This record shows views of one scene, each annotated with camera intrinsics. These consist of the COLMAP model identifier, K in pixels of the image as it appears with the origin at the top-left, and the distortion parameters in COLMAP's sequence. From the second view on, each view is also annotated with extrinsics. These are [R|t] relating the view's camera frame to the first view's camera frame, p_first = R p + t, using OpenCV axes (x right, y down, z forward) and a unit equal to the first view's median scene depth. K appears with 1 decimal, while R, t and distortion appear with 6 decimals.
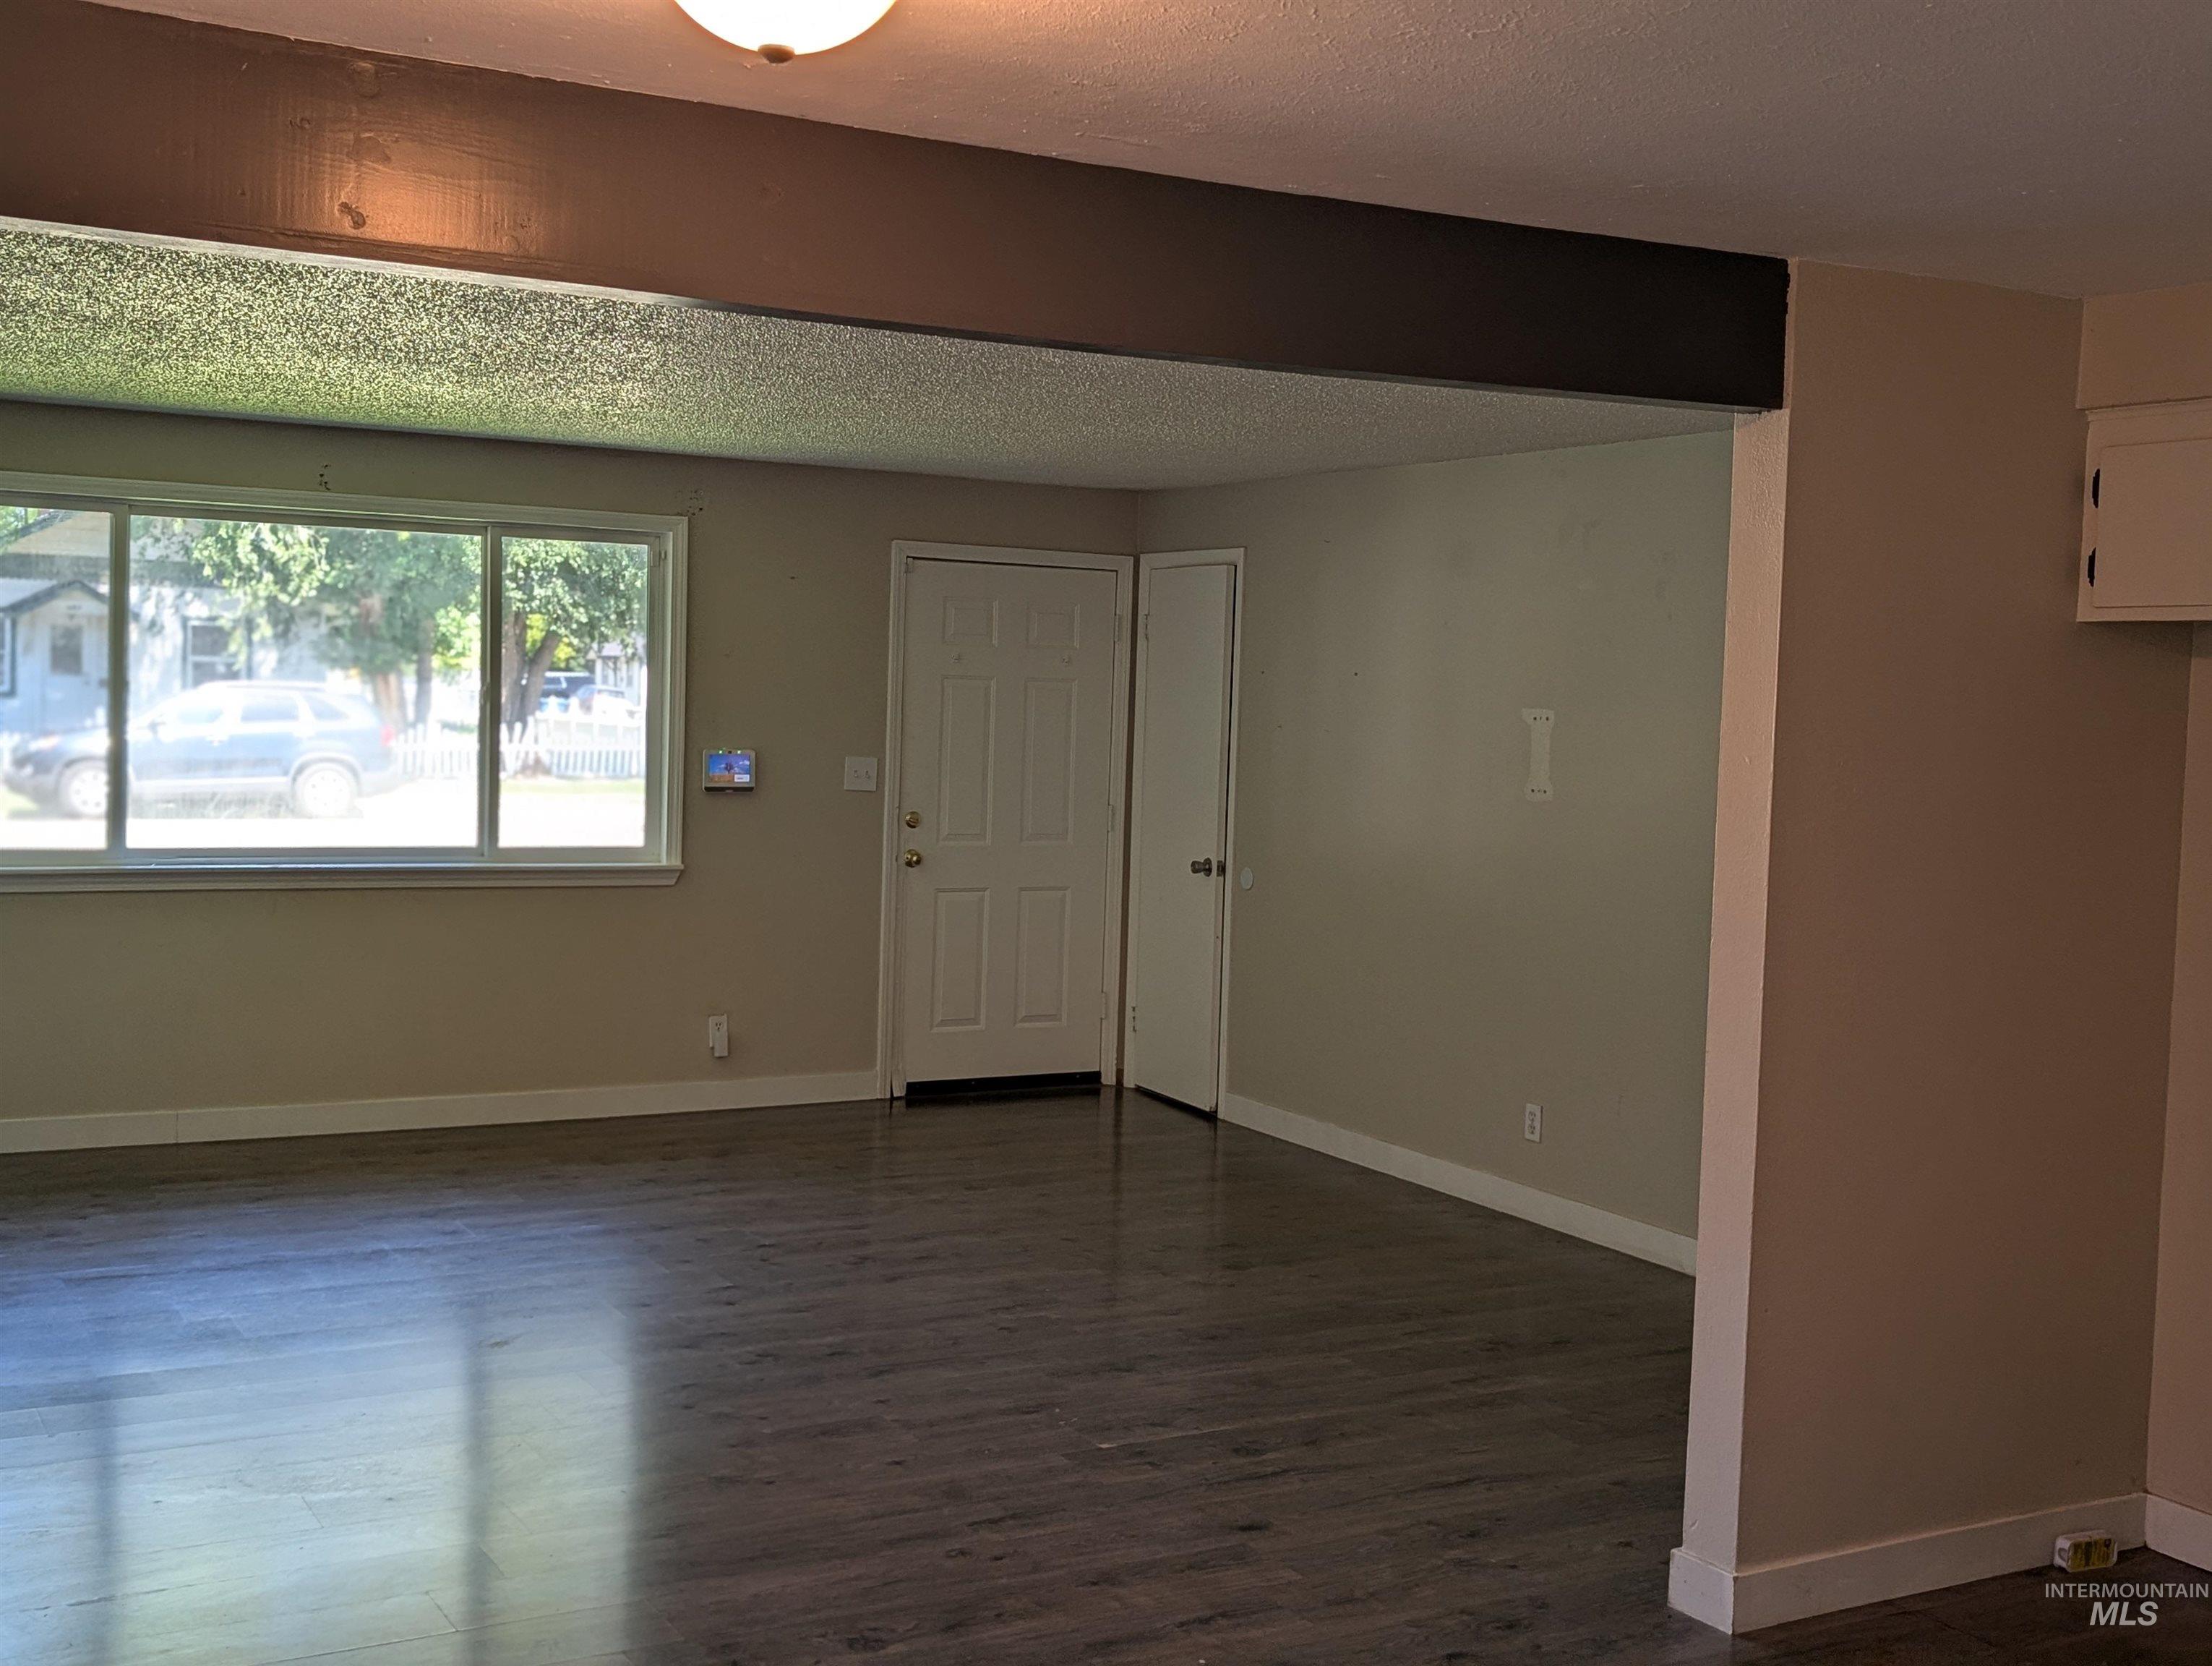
lens RADIAL K [[2447.3, 0, 1094.7], [0, 2447.3, 802.5], [0, 0, 1]] dist [0.176692, -0.628678]
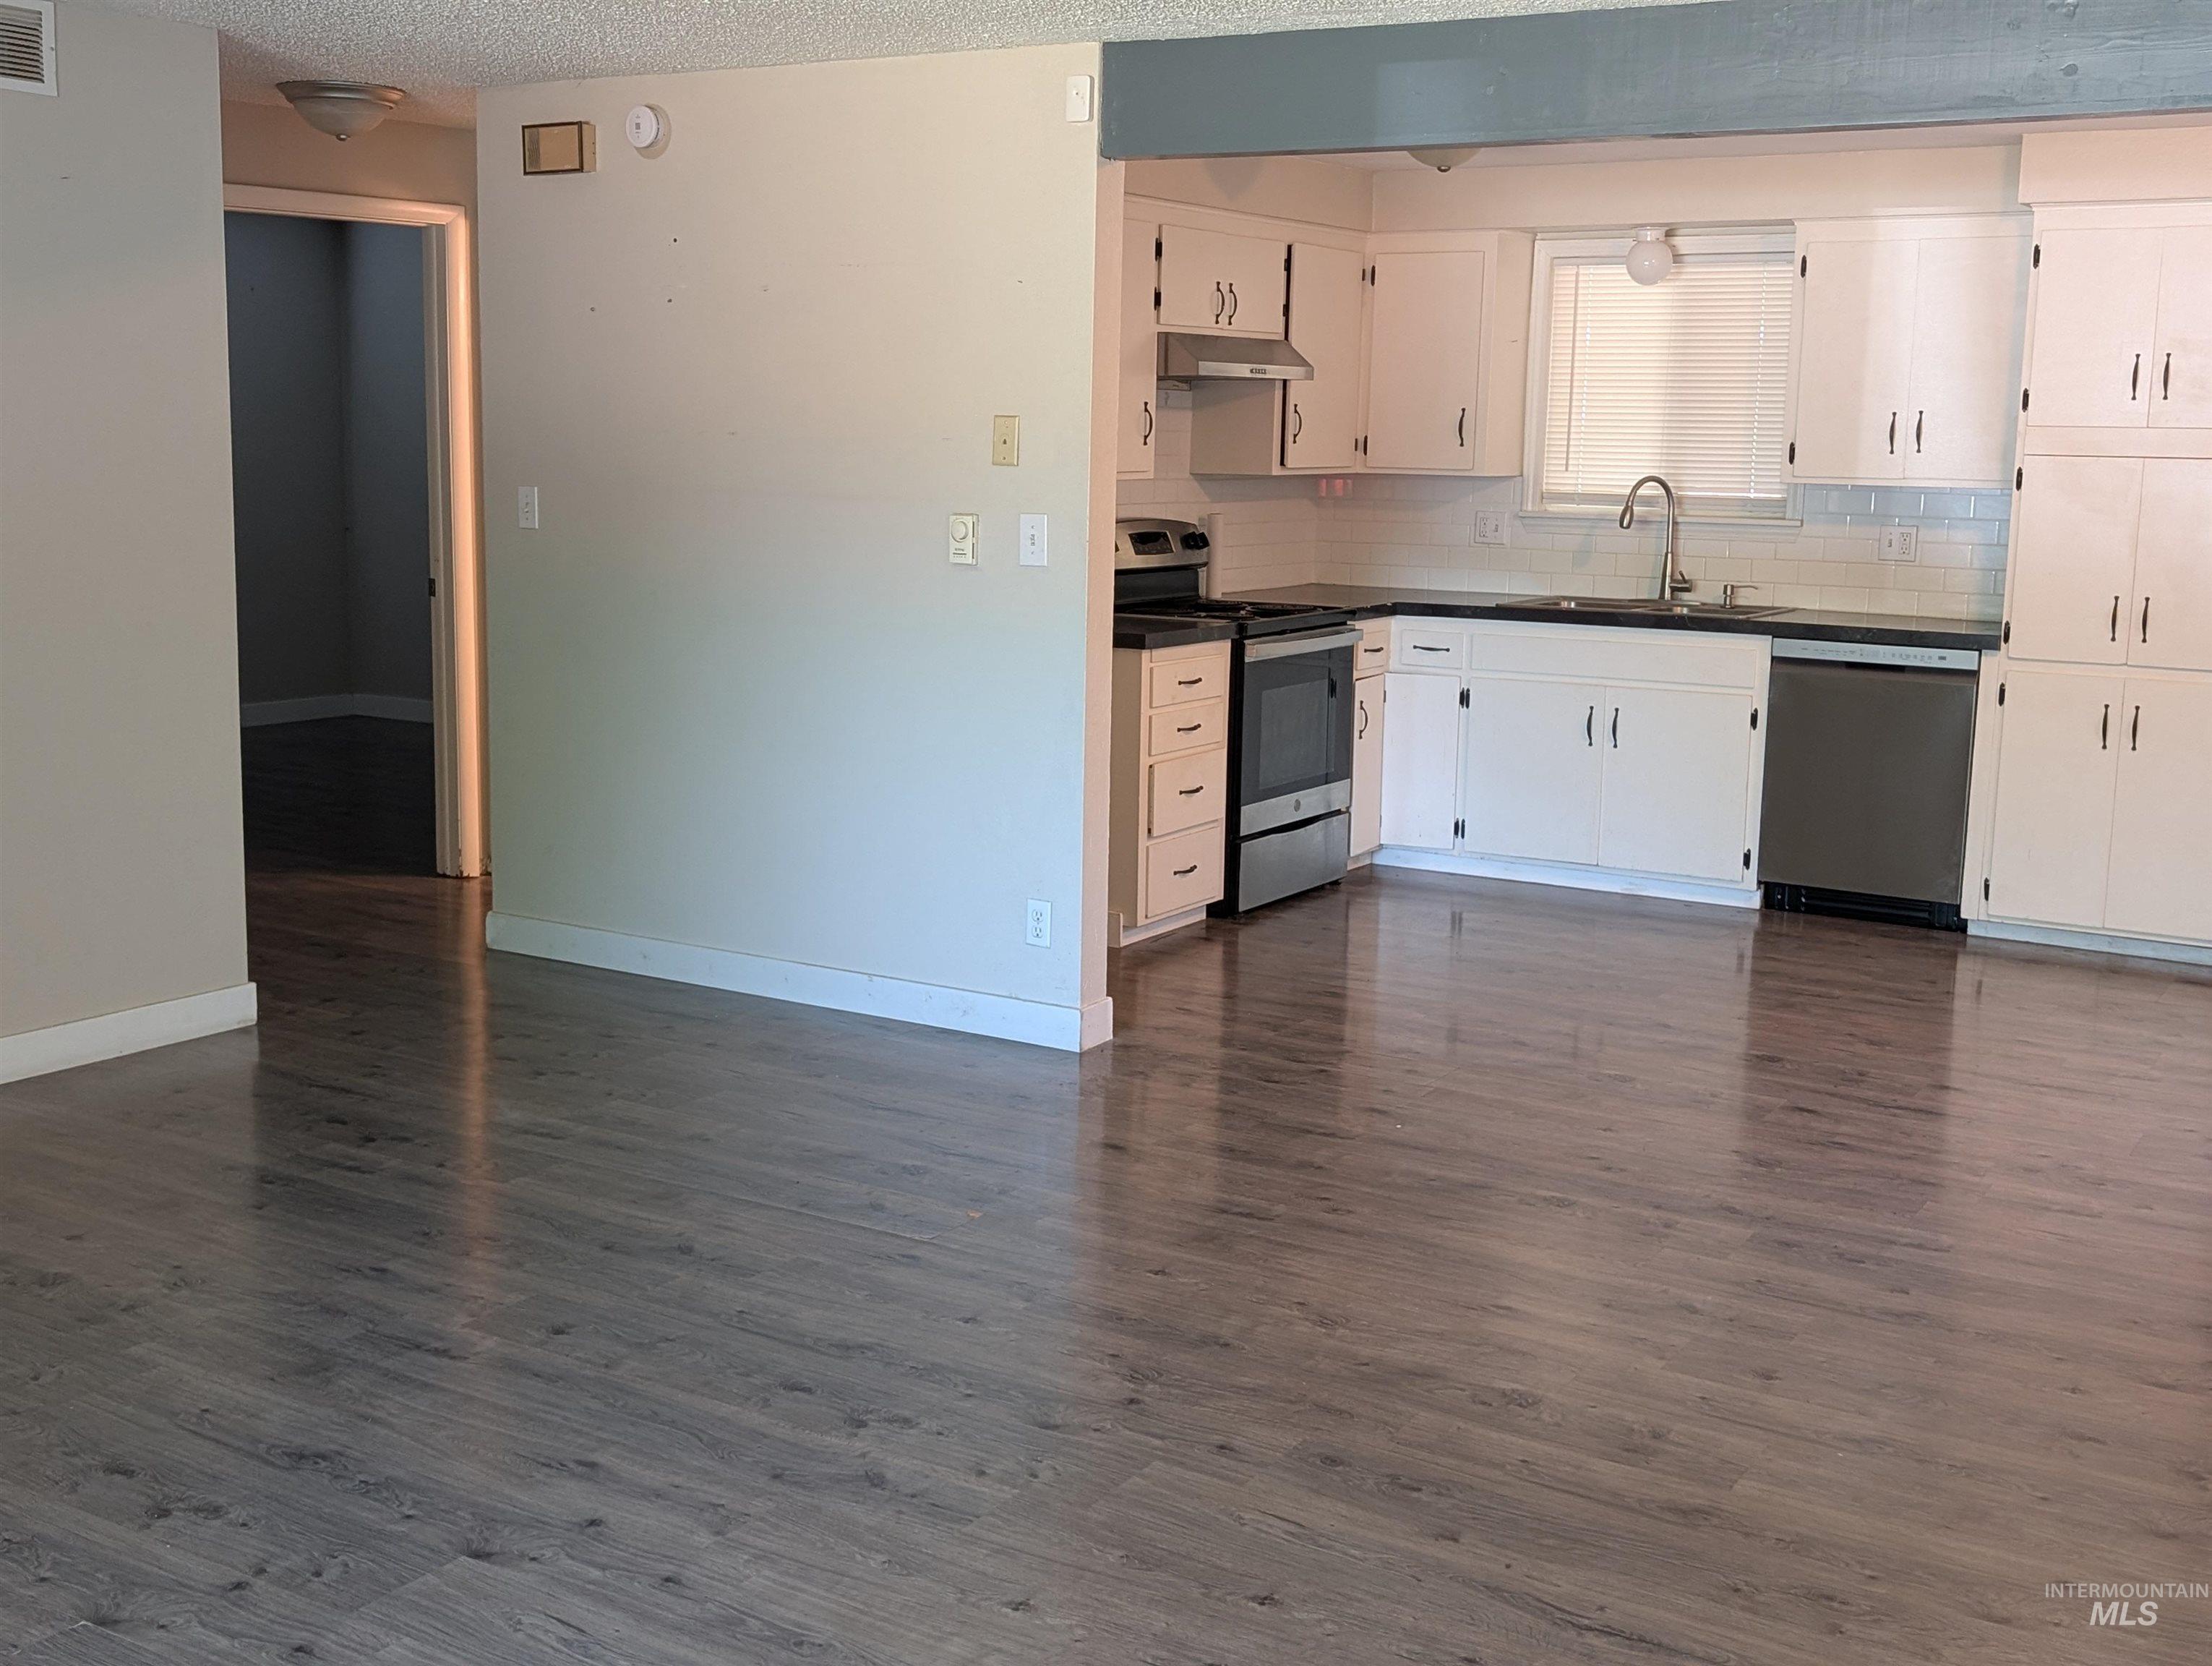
lens RADIAL K [[2376.7, 0, 1087.9], [0, 2376.7, 799.9], [0, 0, 1]] dist [0.101244, -0.309721]
pose [[-0.476741, -0.176670, 0.861108, -0.480284], [0.008886, 0.978577, 0.205690, -0.044614], [-0.878999, 0.105713, -0.464957, 0.874955]]
